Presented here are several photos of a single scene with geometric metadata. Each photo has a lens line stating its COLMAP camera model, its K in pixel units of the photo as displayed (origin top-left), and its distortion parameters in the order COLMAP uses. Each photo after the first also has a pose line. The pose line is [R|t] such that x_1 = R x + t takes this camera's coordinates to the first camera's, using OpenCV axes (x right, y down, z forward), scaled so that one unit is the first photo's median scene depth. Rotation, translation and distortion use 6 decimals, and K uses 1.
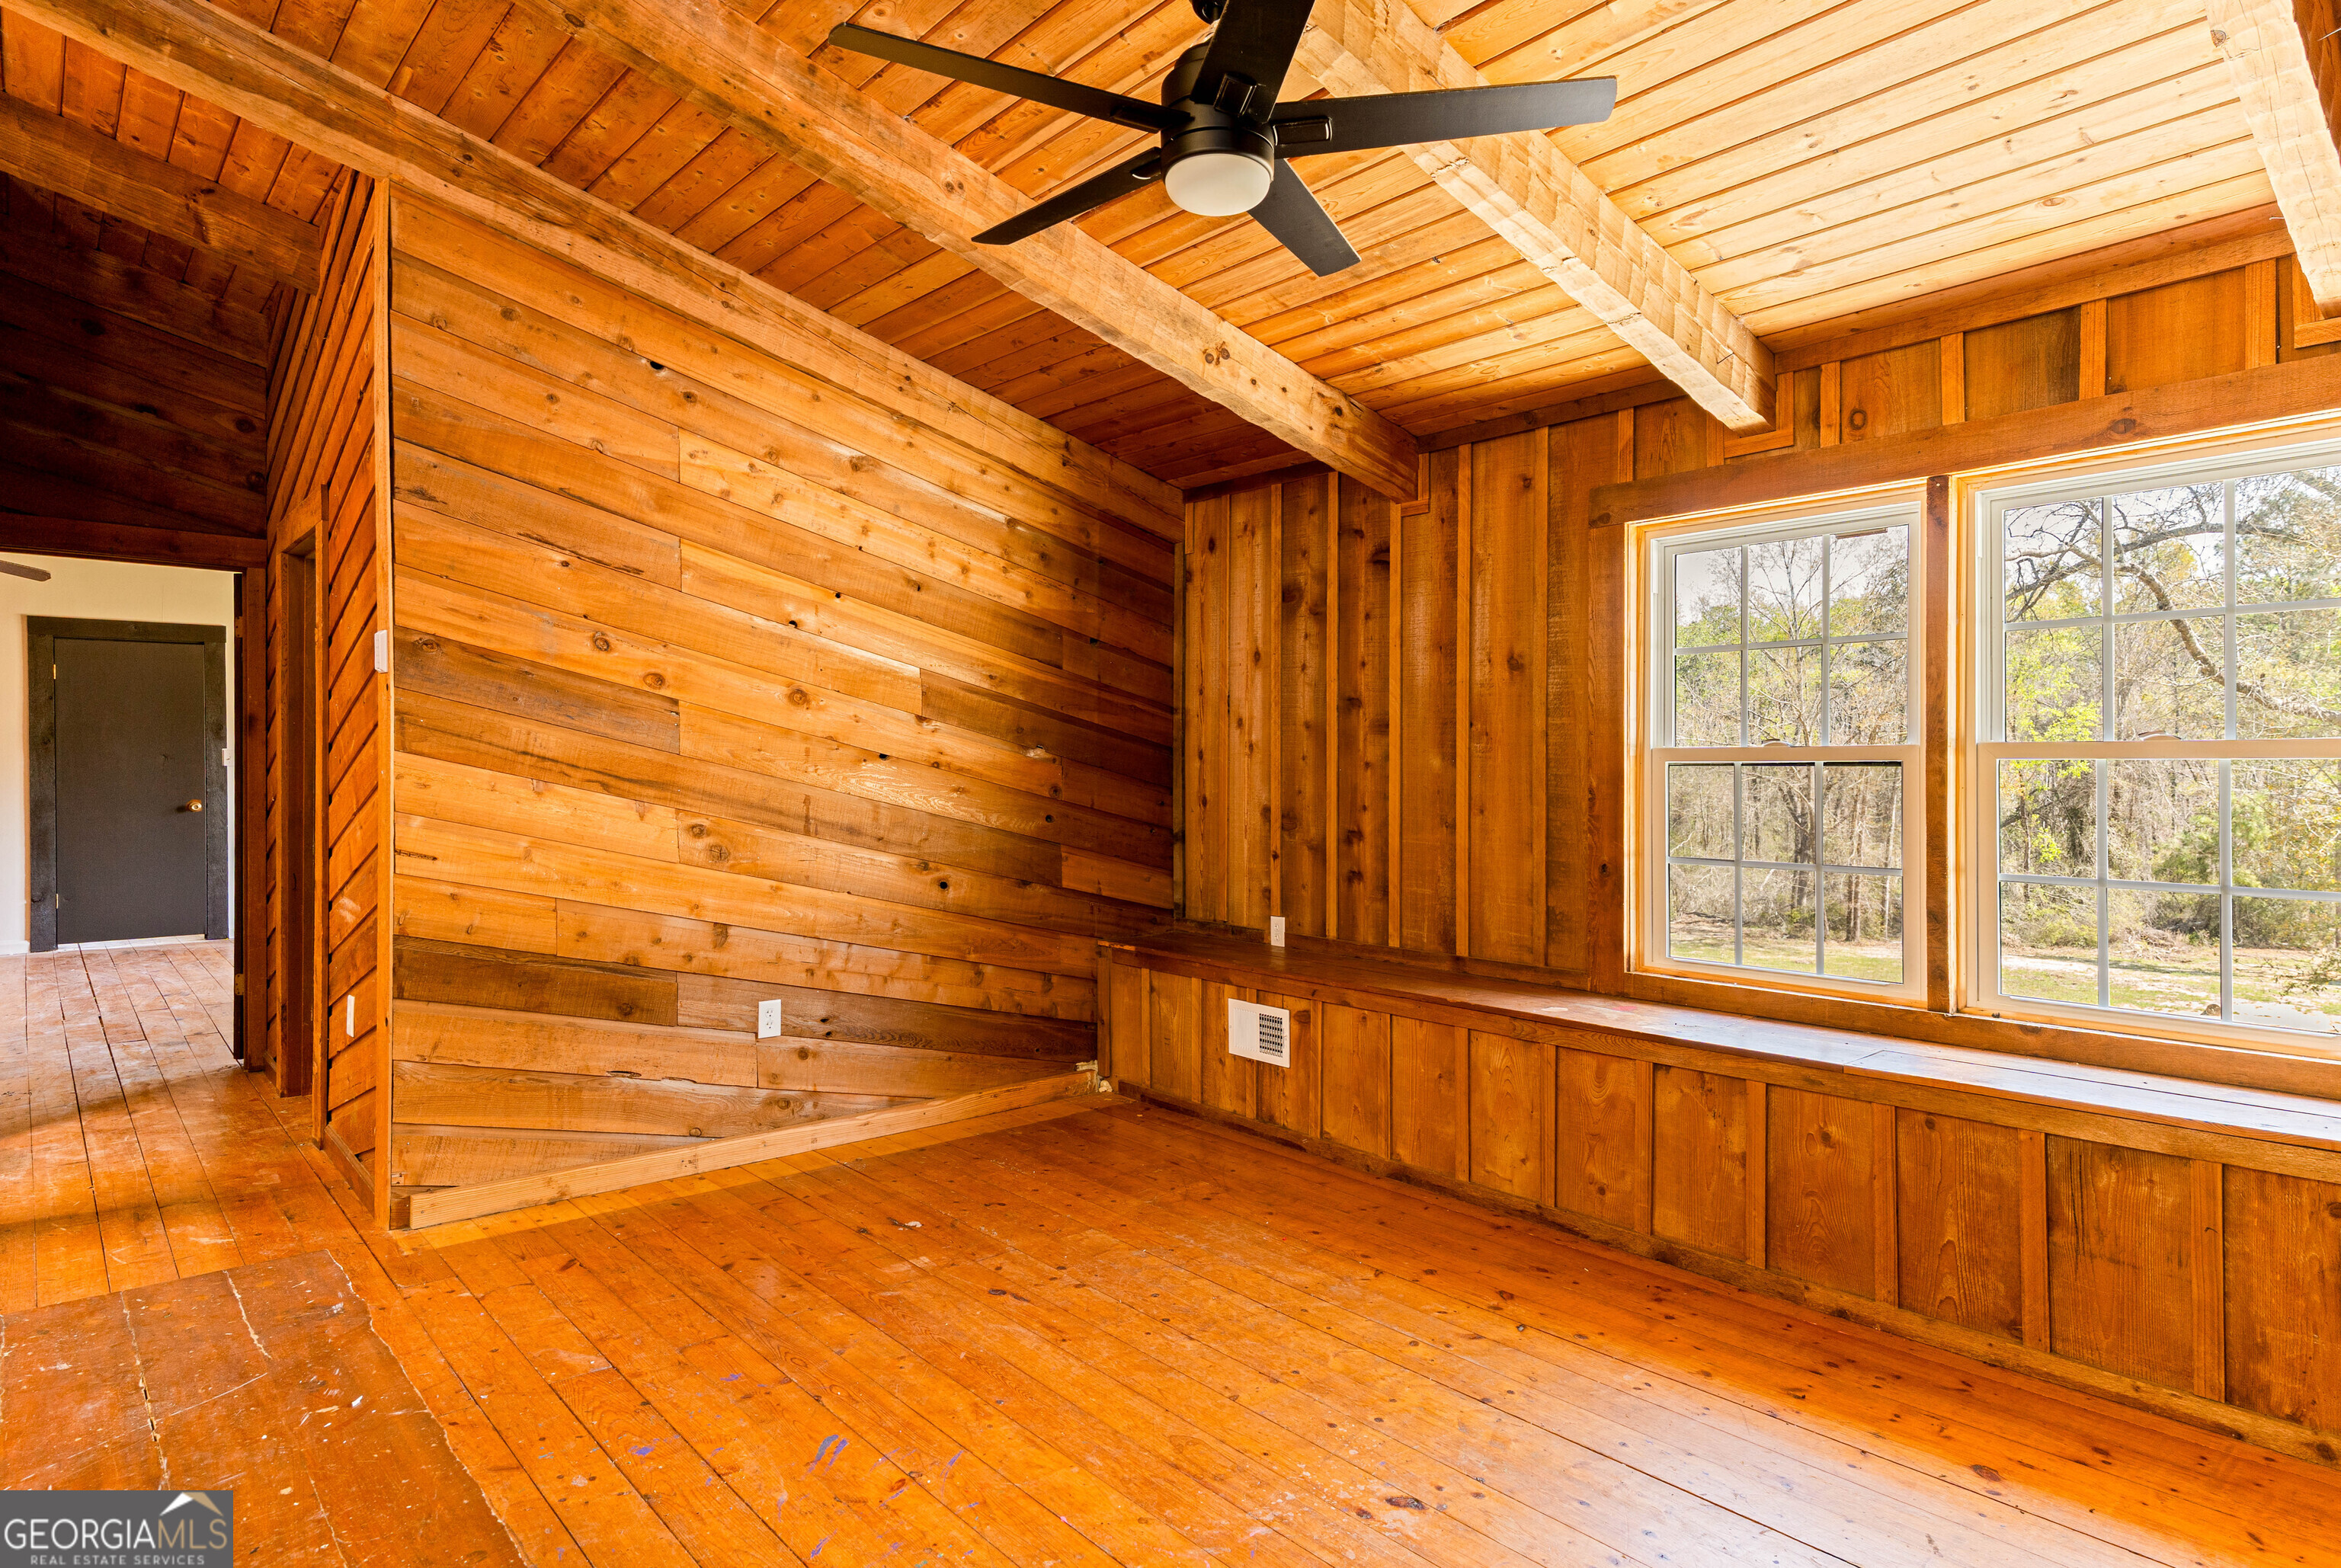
lens RADIAL K [[1272.1, 0, 1177.9], [0, 1272.1, 774.0], [0, 0, 1]] dist [0.014932, 0.000047]
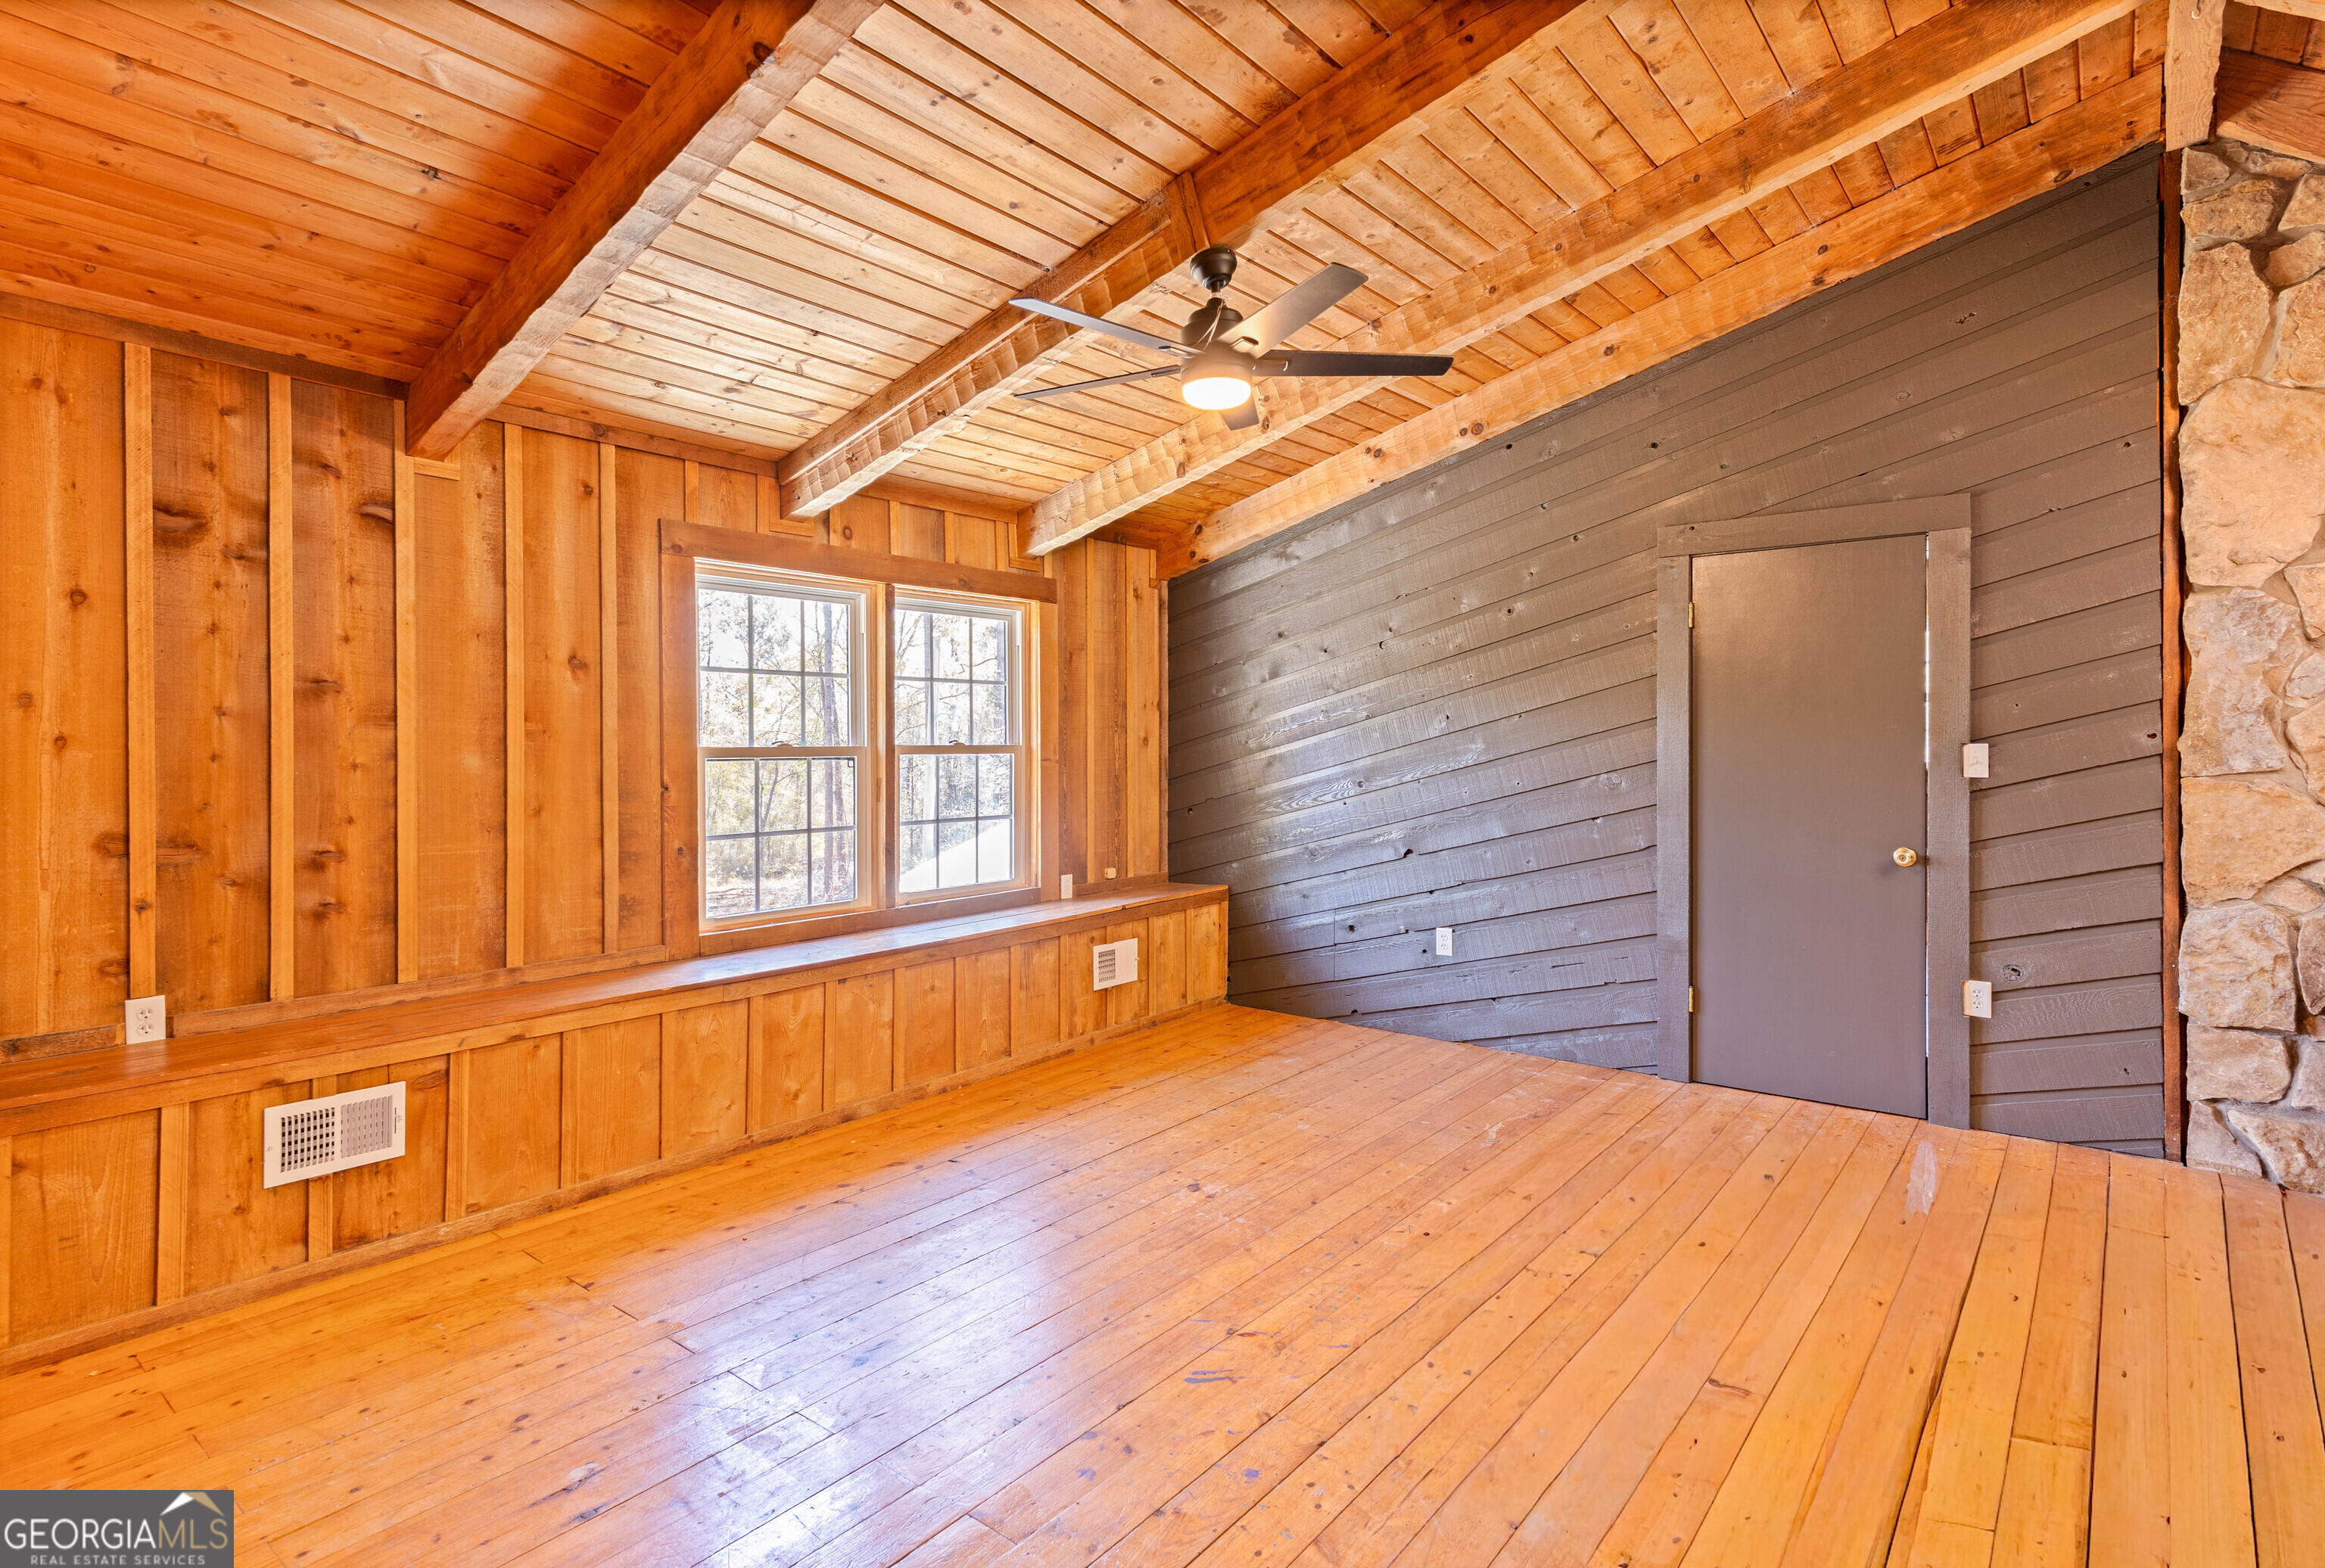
lens RADIAL K [[1139.8, 0, 1167.2], [0, 1139.8, 765.2], [0, 0, 1]] dist [0.011870, 0.000055]
pose [[-0.148411, -0.010156, 0.988874, -0.765913], [0.018120, 0.999751, 0.012987, -0.009646], [-0.988760, 0.019846, -0.148190, 0.723753]]
